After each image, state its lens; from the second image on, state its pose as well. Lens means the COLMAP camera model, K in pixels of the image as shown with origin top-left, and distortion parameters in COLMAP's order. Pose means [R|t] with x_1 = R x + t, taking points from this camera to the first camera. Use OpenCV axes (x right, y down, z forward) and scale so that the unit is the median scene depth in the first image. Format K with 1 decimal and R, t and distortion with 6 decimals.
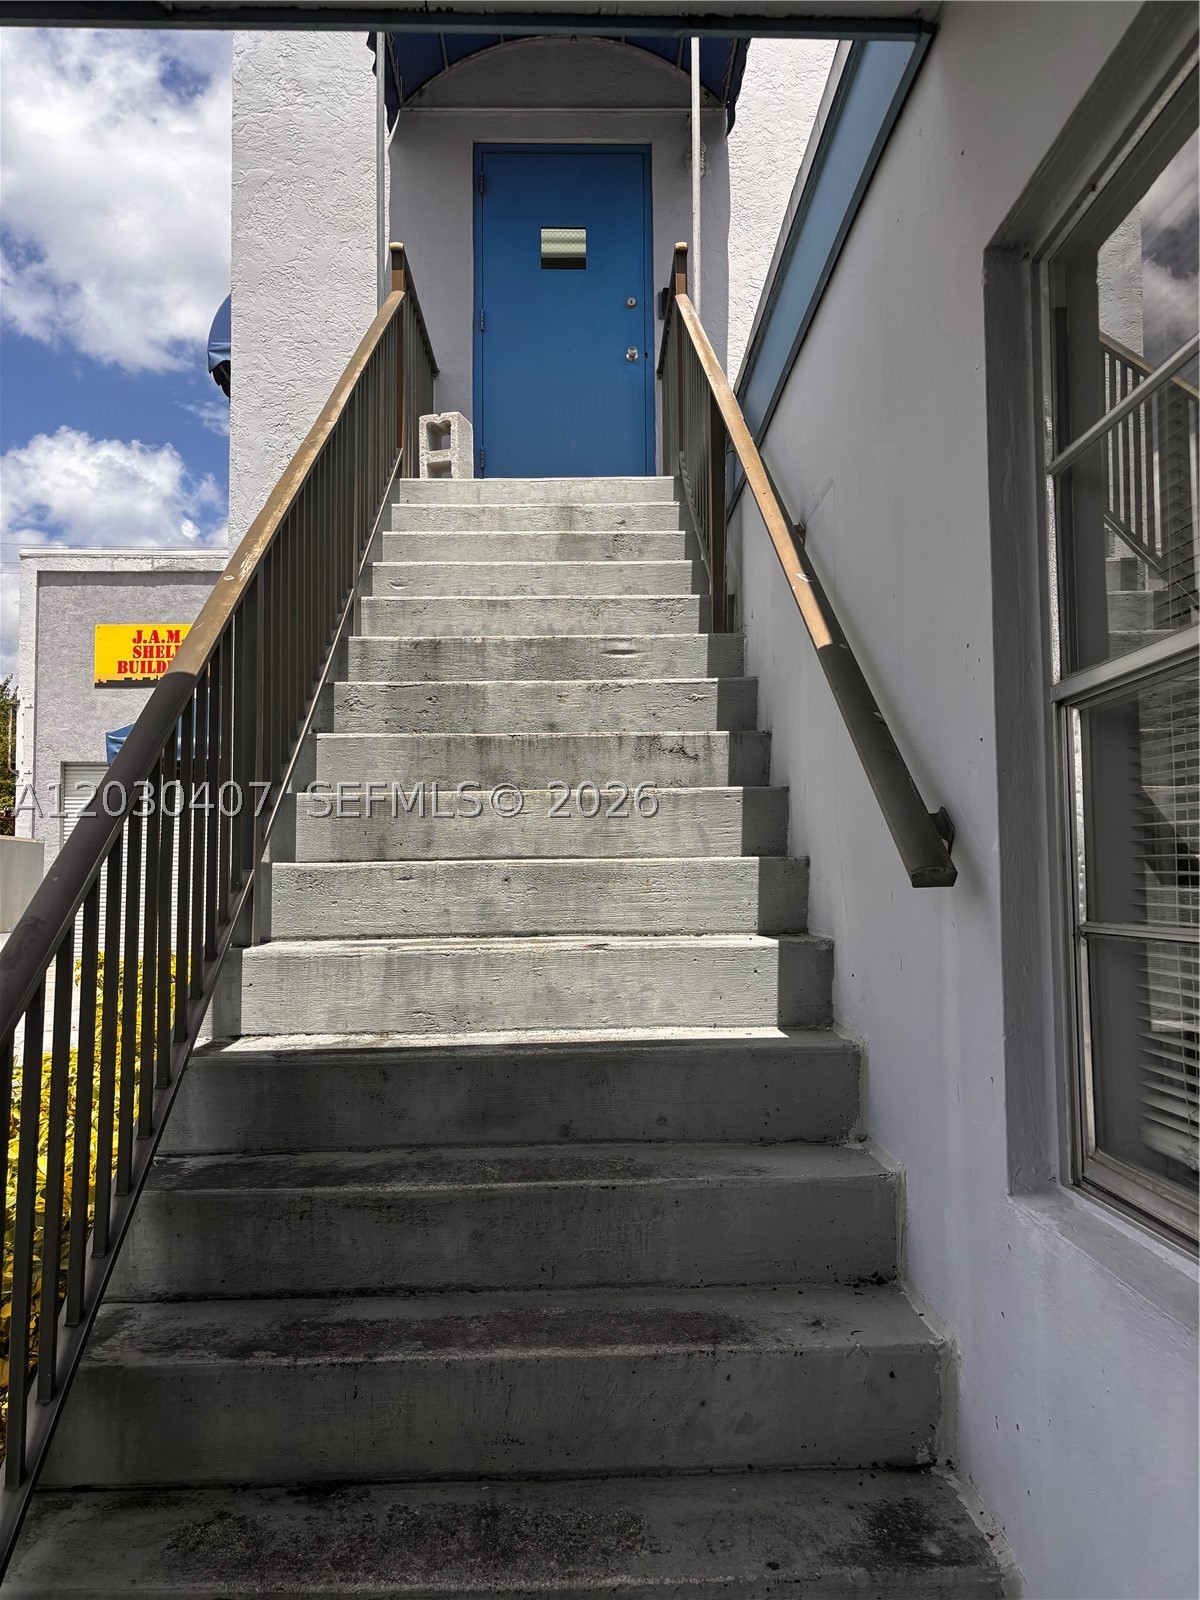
lens RADIAL K [[1195.7, 0, 603.1], [0, 1195.7, 807.2], [0, 0, 1]] dist [0.051404, -0.057684]
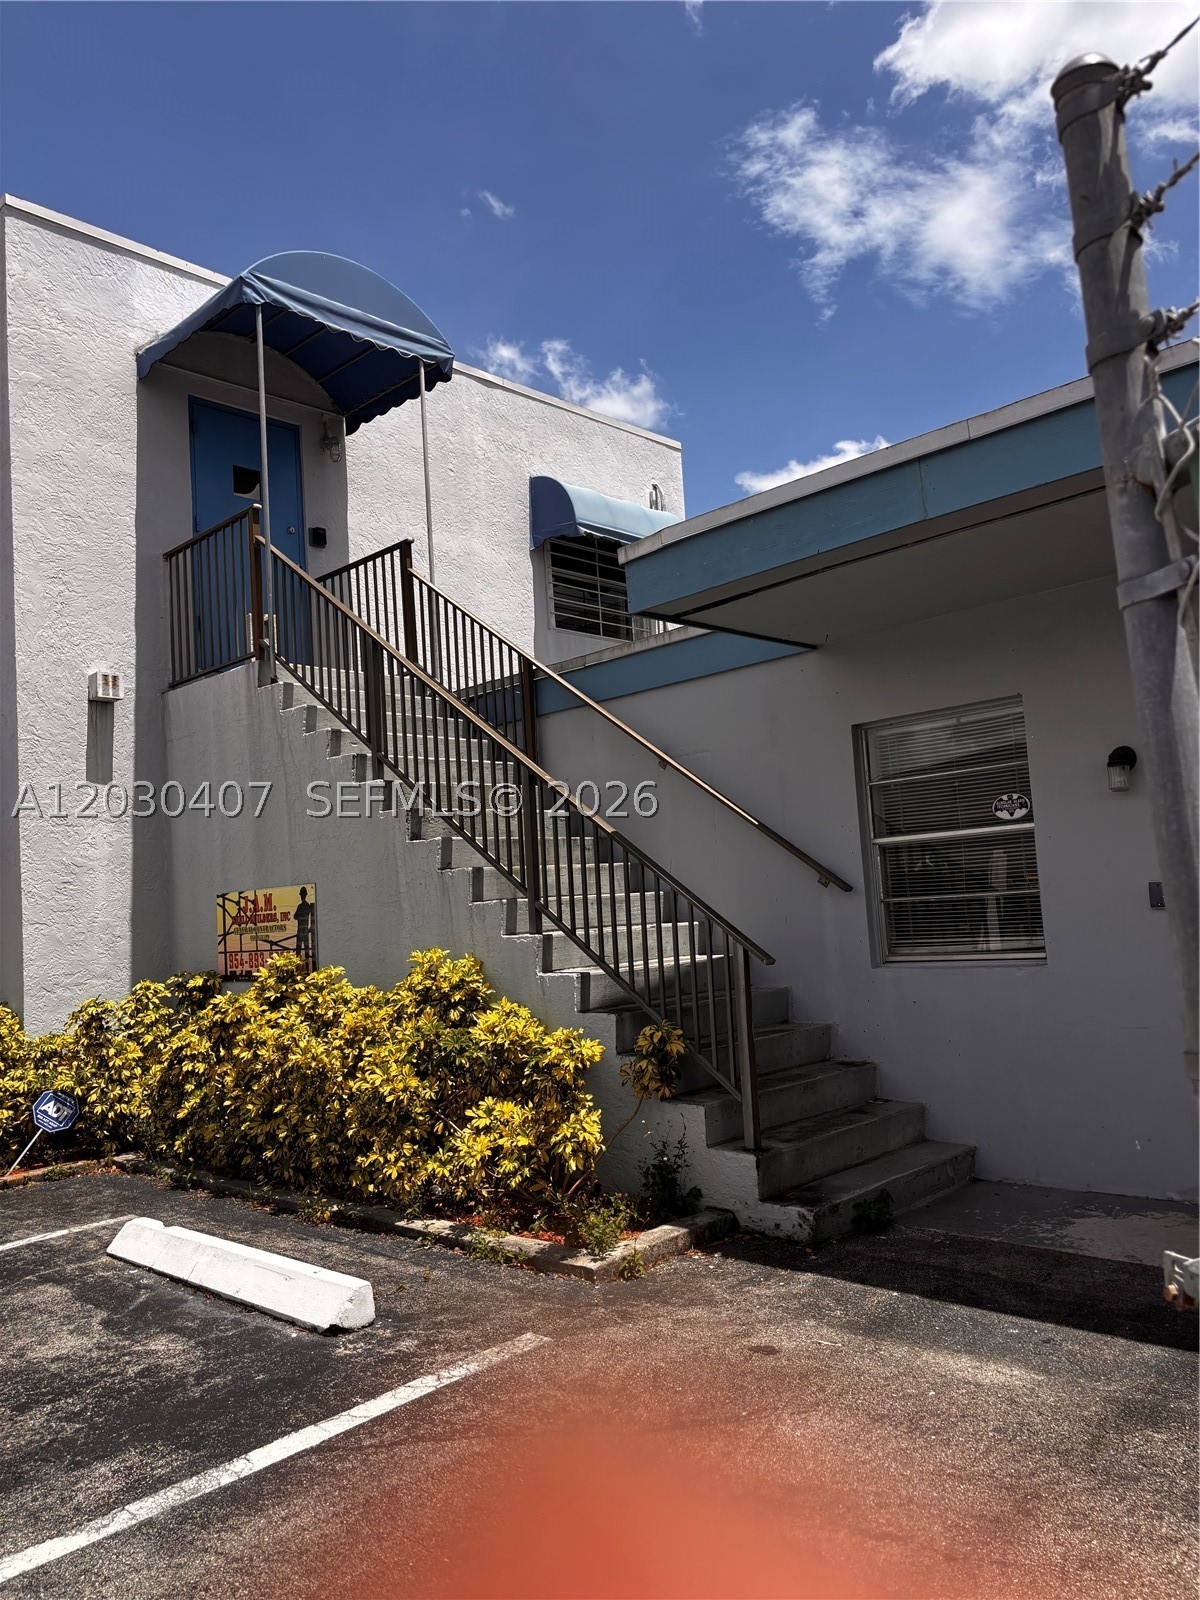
lens RADIAL K [[1195.7, 0, 599.0], [0, 1195.7, 799.3], [0, 0, 1]] dist [0.051404, -0.057684]
pose [[0.715228, 0.026480, 0.698389, -0.735323], [0.010783, 0.998745, -0.048911, -0.014542], [-0.698808, 0.042513, 0.714045, -0.300320]]
